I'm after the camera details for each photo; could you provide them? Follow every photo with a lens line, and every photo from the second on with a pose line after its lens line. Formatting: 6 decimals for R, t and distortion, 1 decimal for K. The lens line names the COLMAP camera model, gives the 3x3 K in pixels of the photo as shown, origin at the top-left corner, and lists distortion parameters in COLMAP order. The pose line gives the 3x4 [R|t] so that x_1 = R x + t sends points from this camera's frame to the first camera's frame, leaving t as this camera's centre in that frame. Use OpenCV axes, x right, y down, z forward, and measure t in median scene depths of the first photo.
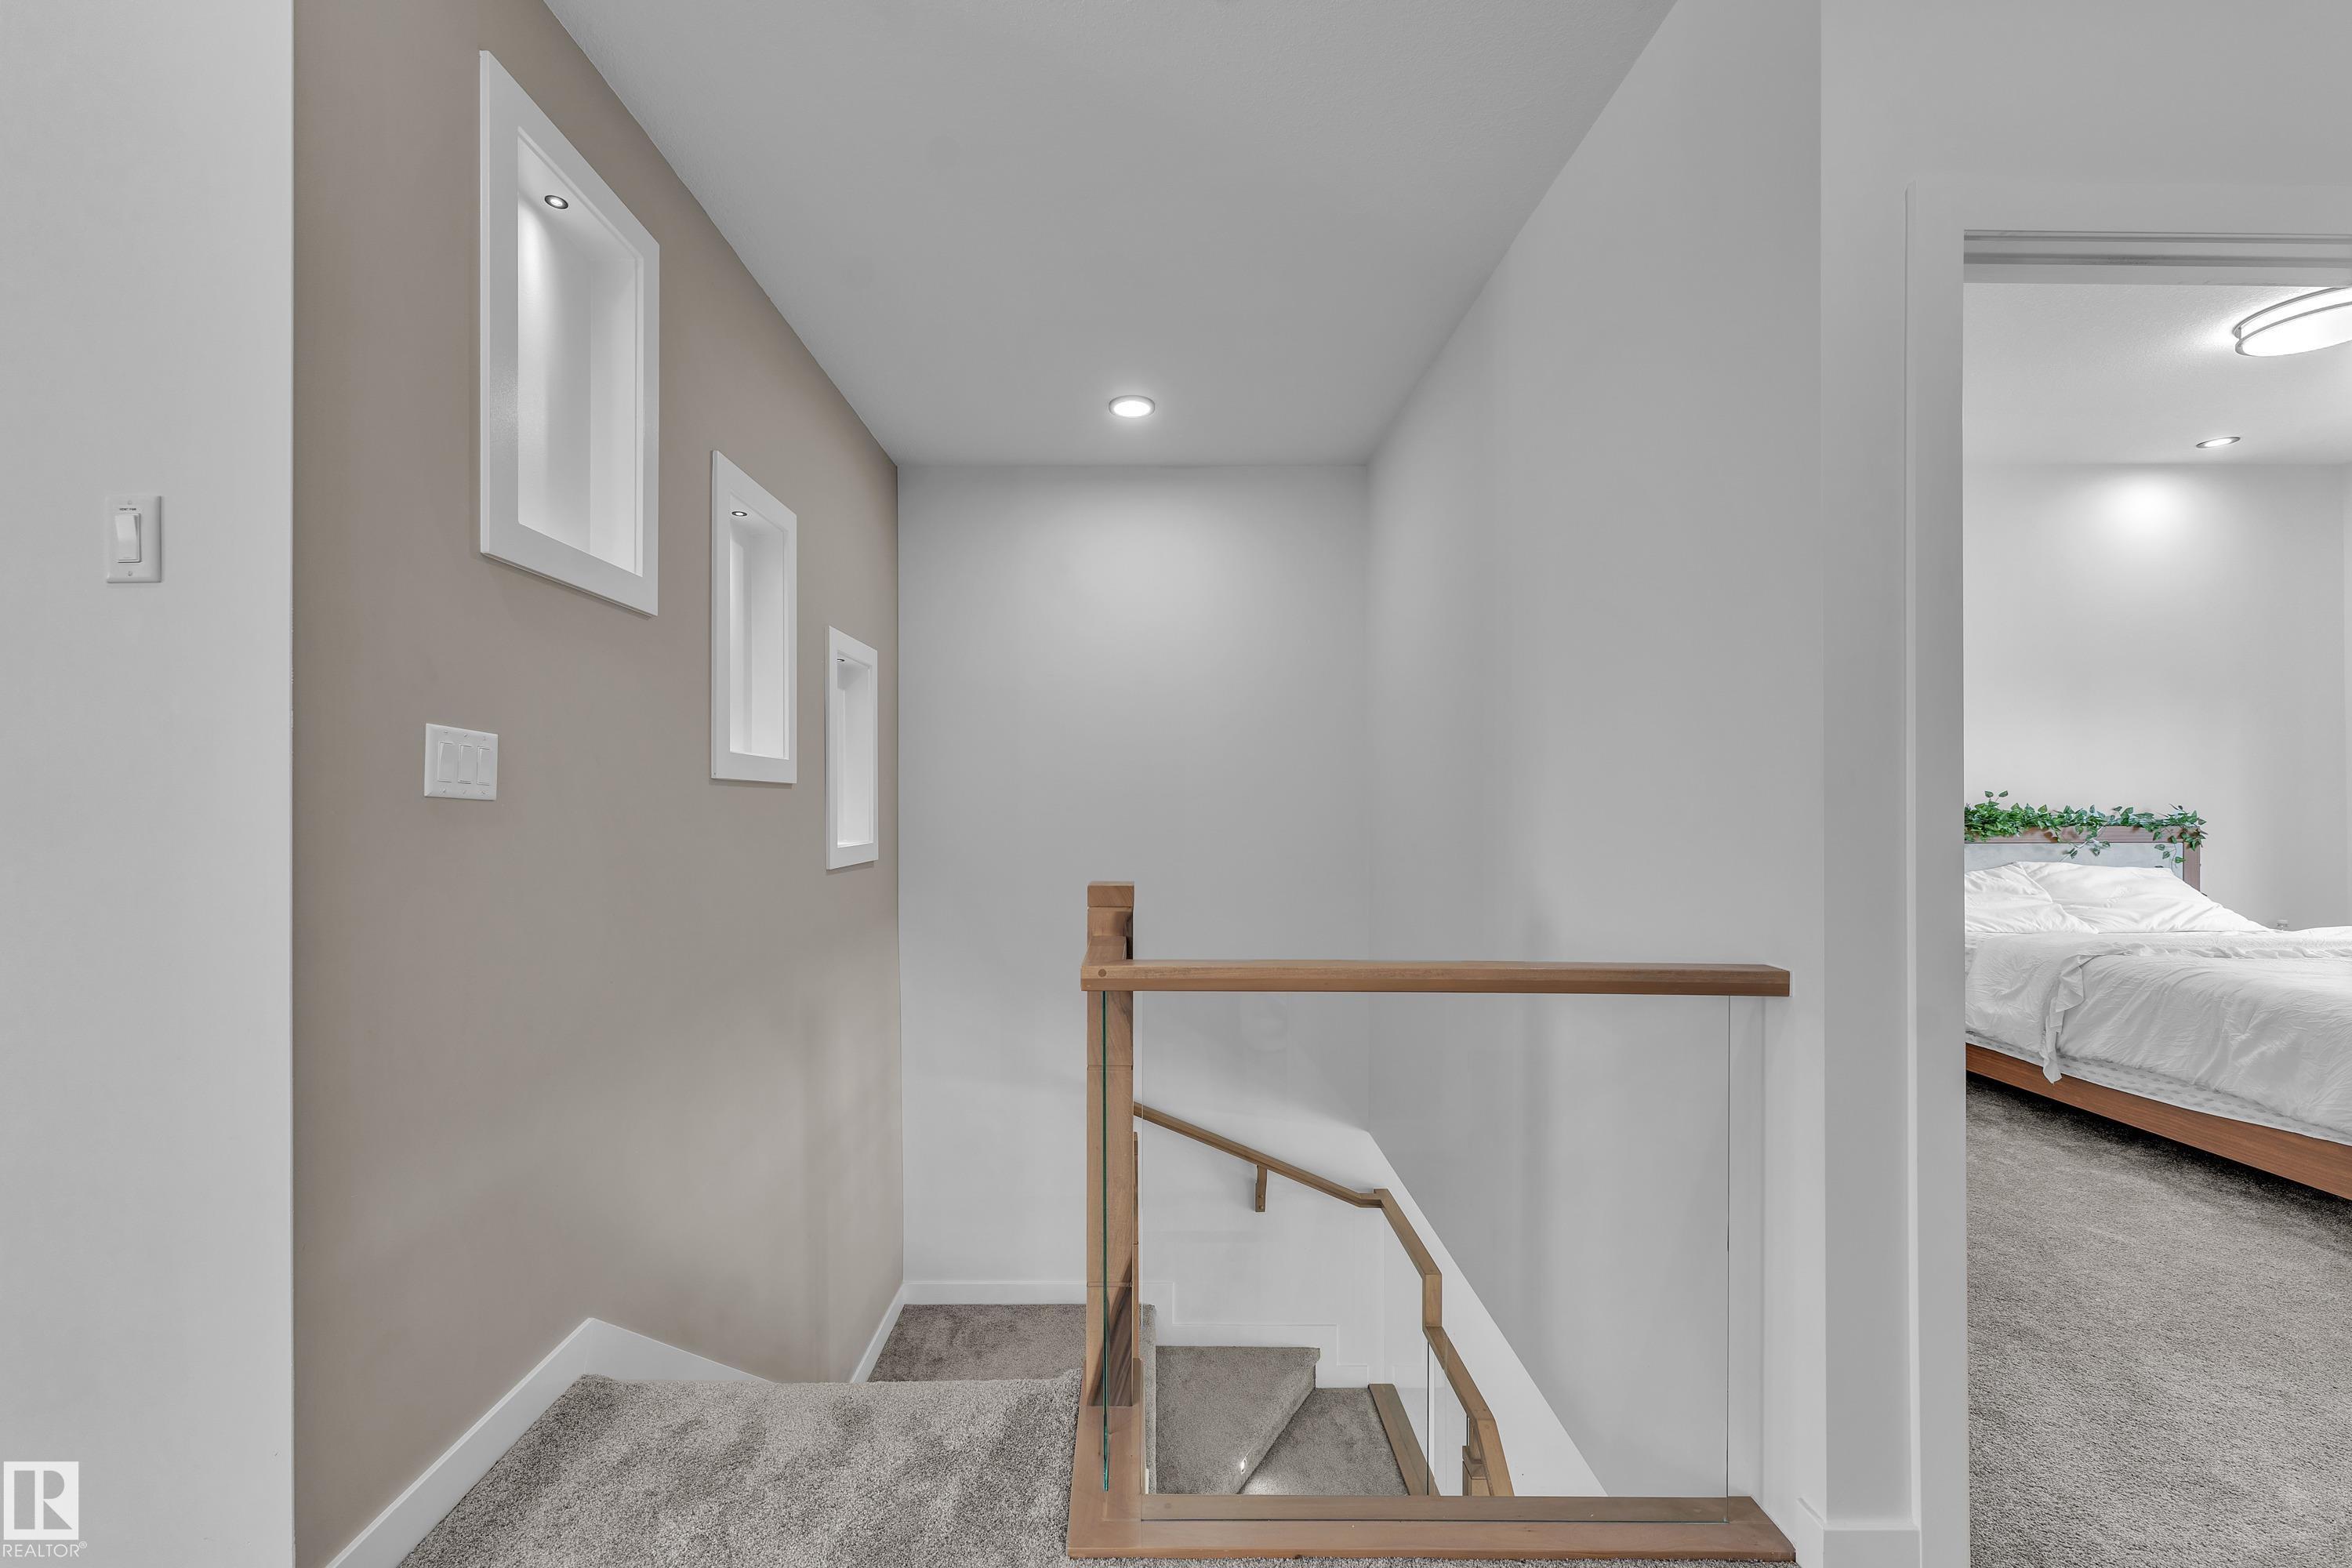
lens RADIAL K [[948.8, 0, 1157.5], [0, 948.8, 798.5], [0, 0, 1]] dist [0.001126, 0.000058]
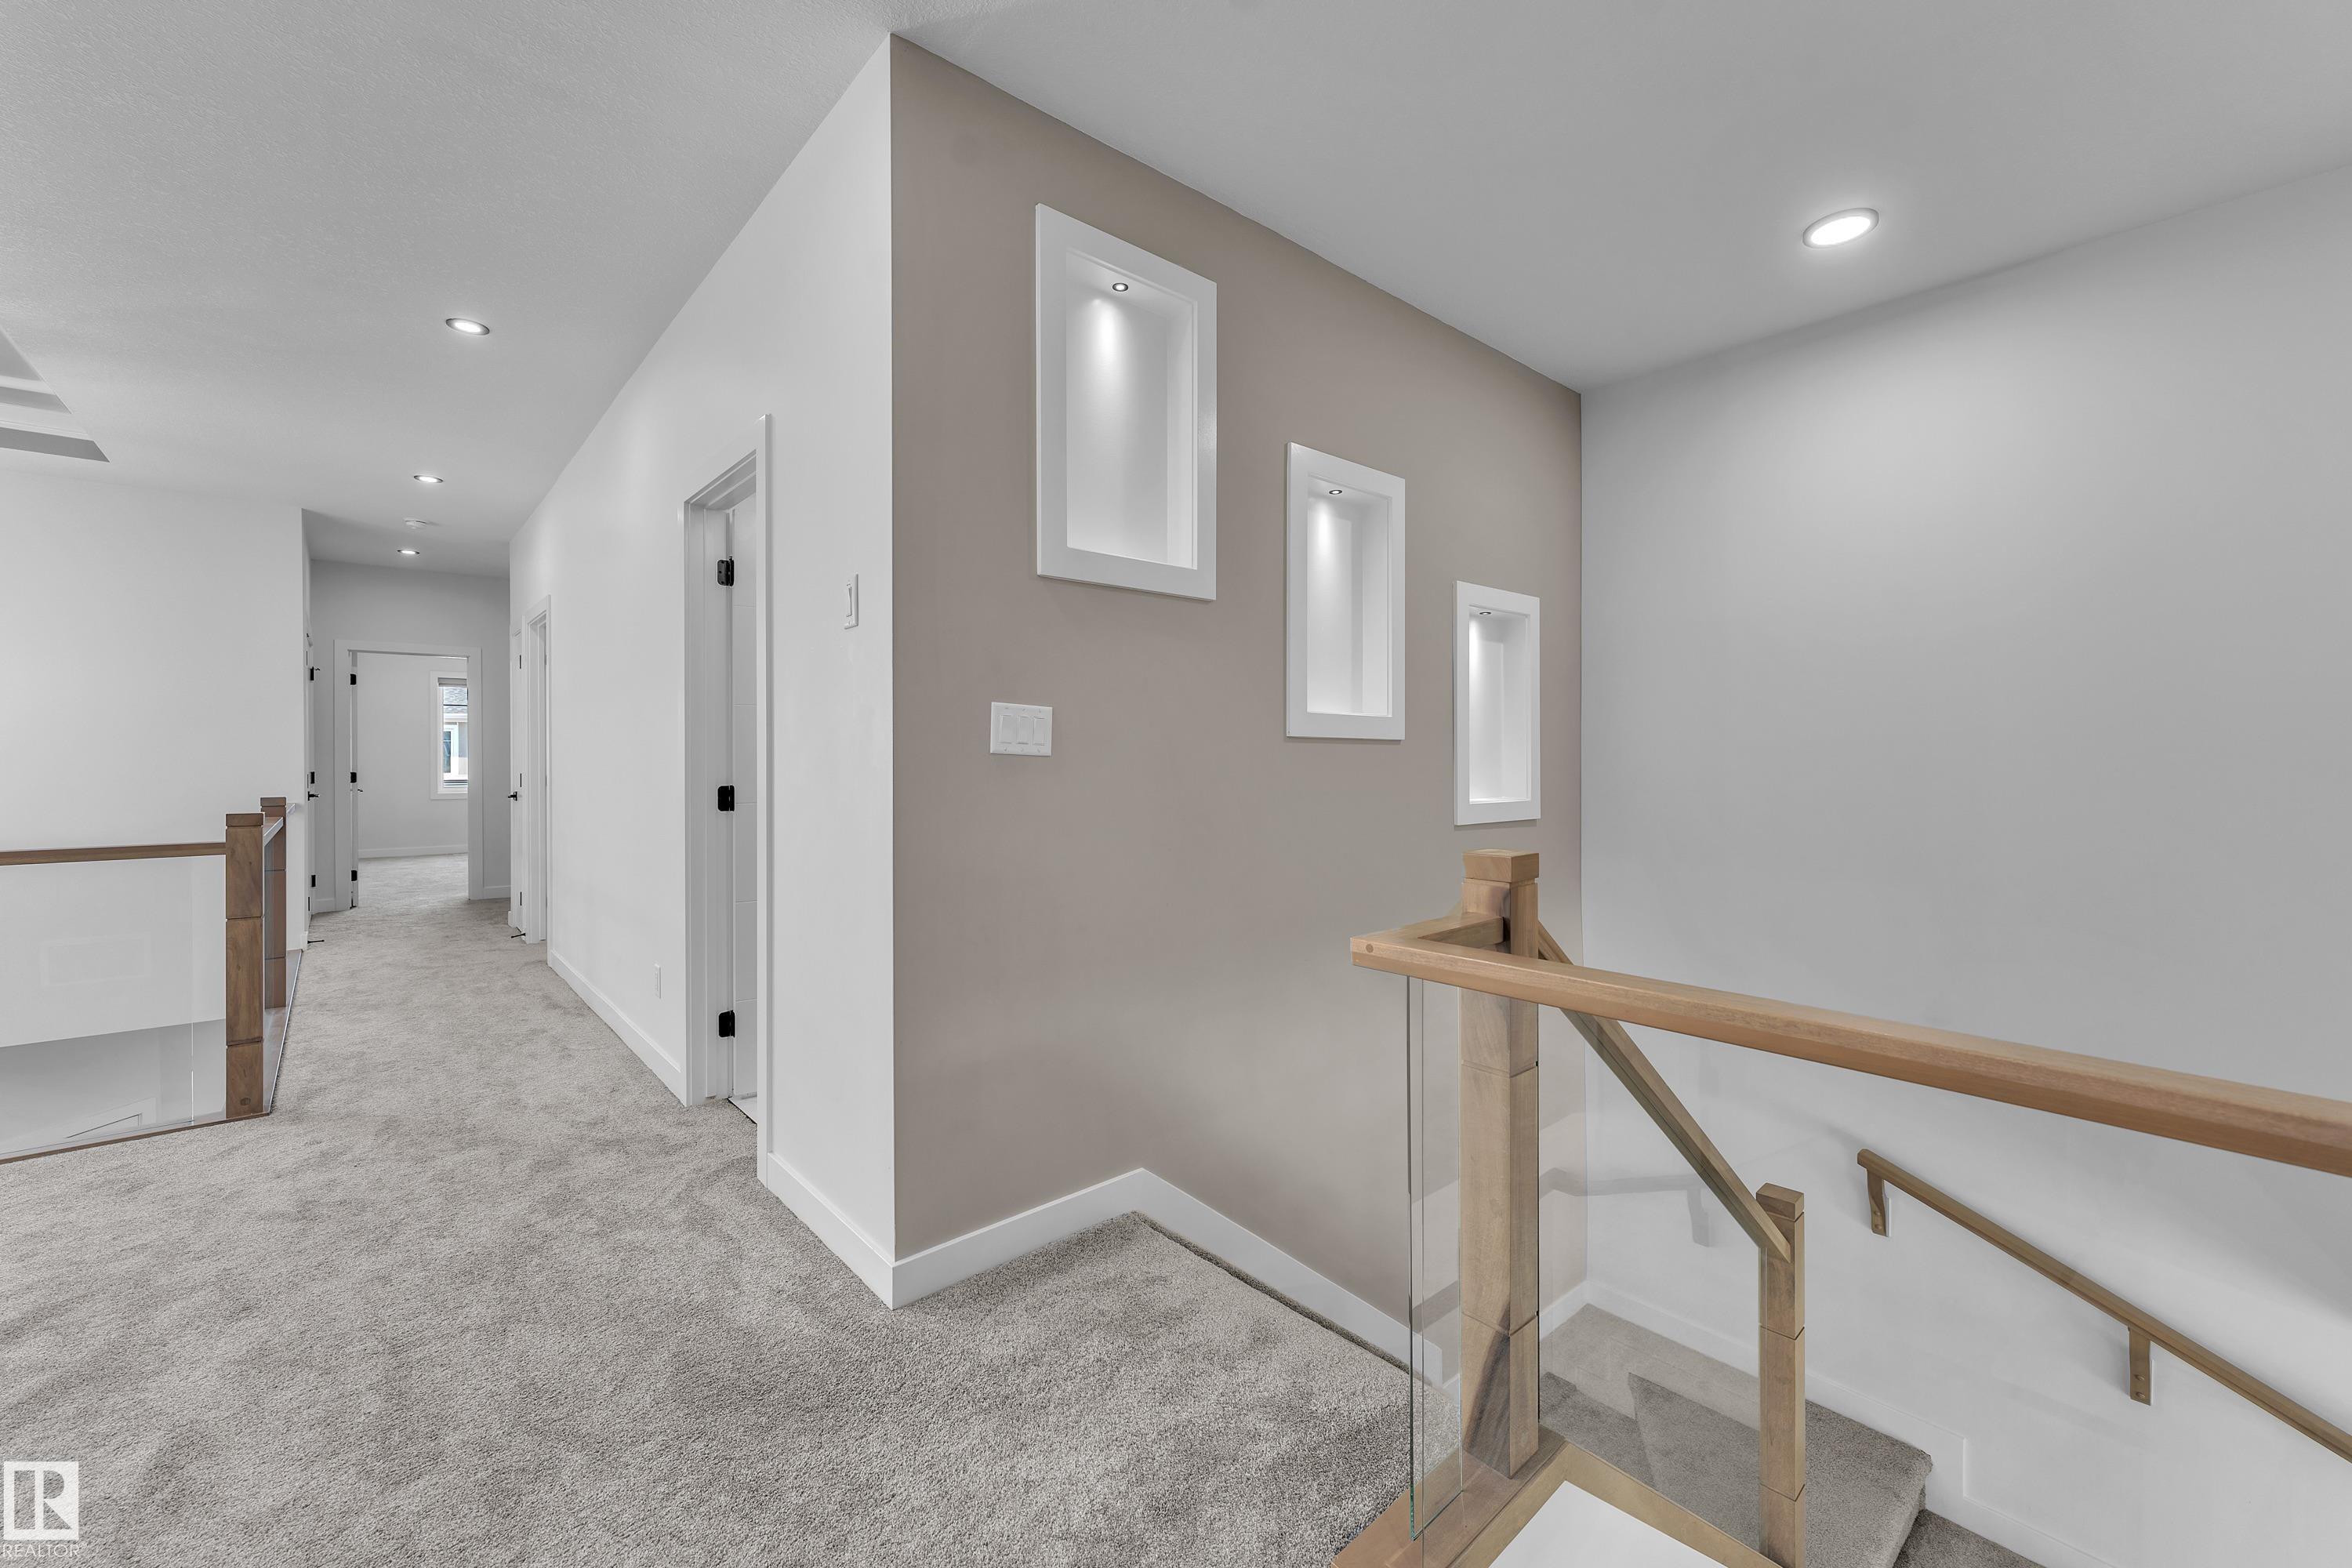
lens RADIAL K [[953.6, 0, 1175.8], [0, 953.6, 762.8], [0, 0, 1]] dist [0.000857, 0.000068]
pose [[0.651419, 0.003187, -0.758711, 0.416978], [0.002757, 0.999975, 0.006567, 0.002820], [0.758713, -0.006370, 0.651394, 0.232210]]
